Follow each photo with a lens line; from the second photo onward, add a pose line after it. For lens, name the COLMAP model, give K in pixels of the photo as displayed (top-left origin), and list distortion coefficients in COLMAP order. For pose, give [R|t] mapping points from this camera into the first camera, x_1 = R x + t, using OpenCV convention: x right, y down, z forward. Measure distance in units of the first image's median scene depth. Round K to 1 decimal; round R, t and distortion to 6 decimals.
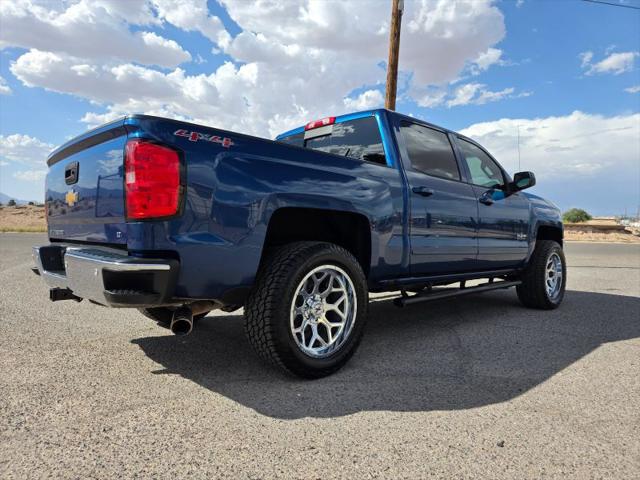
lens RADIAL K [[433.1, 0, 321.1], [0, 433.1, 241.4], [0, 0, 1]] dist [0.041847, -0.039266]
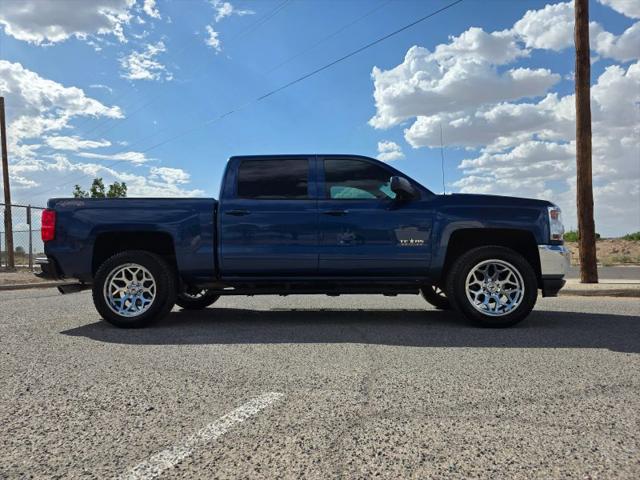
lens RADIAL K [[433.1, 0, 314.9], [0, 433.1, 243.5], [0, 0, 1]] dist [0.041847, -0.039266]
pose [[0.674014, -0.066351, -0.735733, 0.170346], [0.010065, 0.996691, -0.080664, 0.011562], [0.738650, 0.046963, 0.672451, 0.034556]]
